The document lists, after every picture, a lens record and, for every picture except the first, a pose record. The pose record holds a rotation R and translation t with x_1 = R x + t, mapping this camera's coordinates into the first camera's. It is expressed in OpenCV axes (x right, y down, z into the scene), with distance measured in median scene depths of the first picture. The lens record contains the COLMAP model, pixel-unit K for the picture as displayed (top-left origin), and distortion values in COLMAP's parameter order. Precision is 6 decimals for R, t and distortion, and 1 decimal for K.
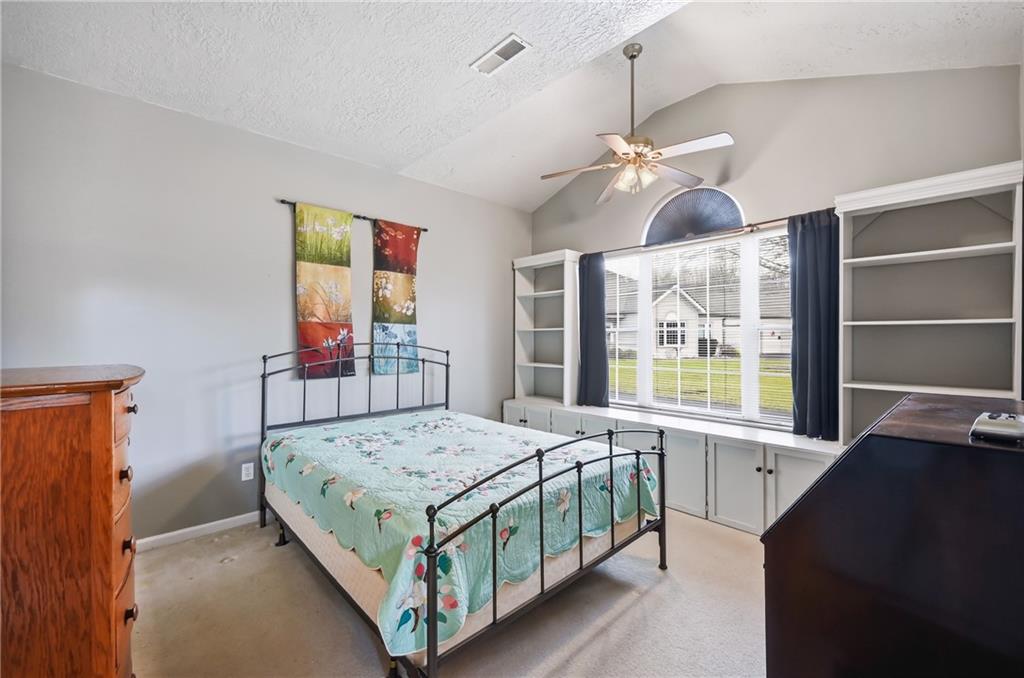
lens RADIAL K [[419.4, 0, 511.9], [0, 419.4, 329.6], [0, 0, 1]] dist [-0.001897, -0.000735]
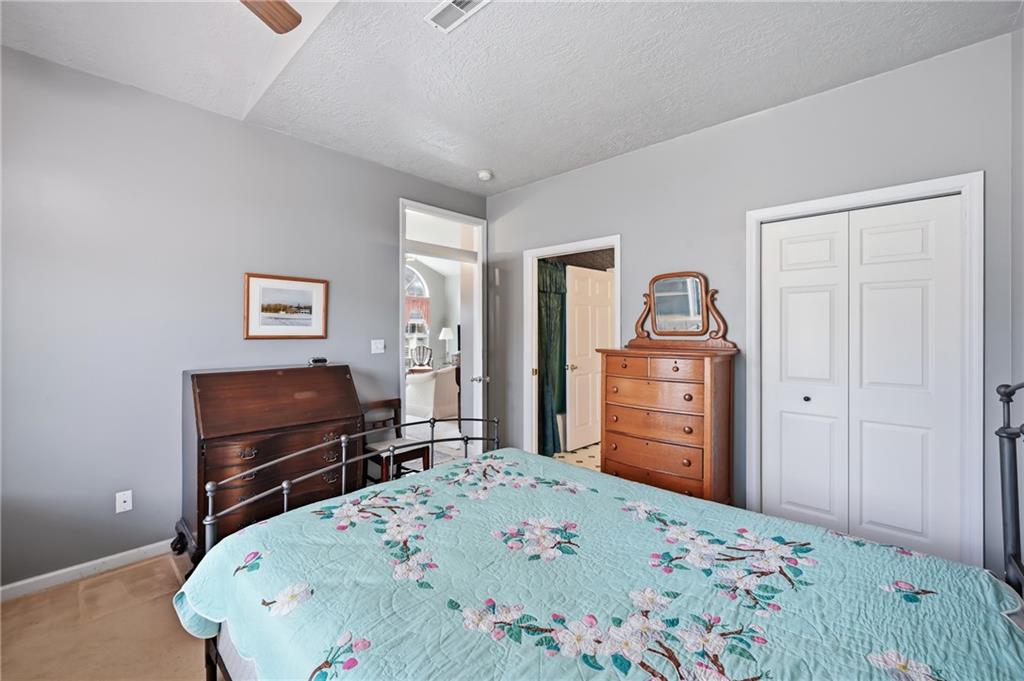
lens RADIAL K [[419.4, 0, 511.9], [0, 419.4, 331.1], [0, 0, 1]] dist [-0.001897, -0.000735]
pose [[-0.997571, 0.003540, -0.069561, -0.065157], [0.004101, 0.999960, -0.007927, 0.007234], [0.069530, -0.008193, -0.997546, 1.600060]]
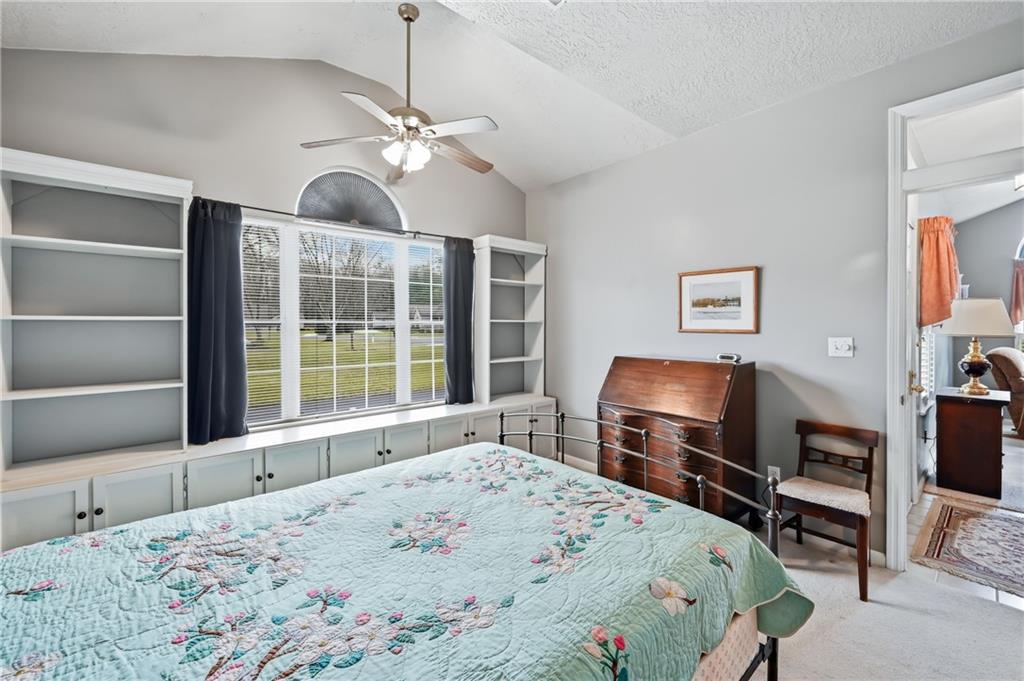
lens RADIAL K [[419.4, 0, 511.9], [0, 419.4, 331.1], [0, 0, 1]] dist [-0.001897, -0.000735]
pose [[0.039949, -0.006628, 0.999180, -0.719137], [-0.010275, 0.999922, 0.007043, 0.009881], [-0.999149, -0.010548, 0.039878, 0.881660]]
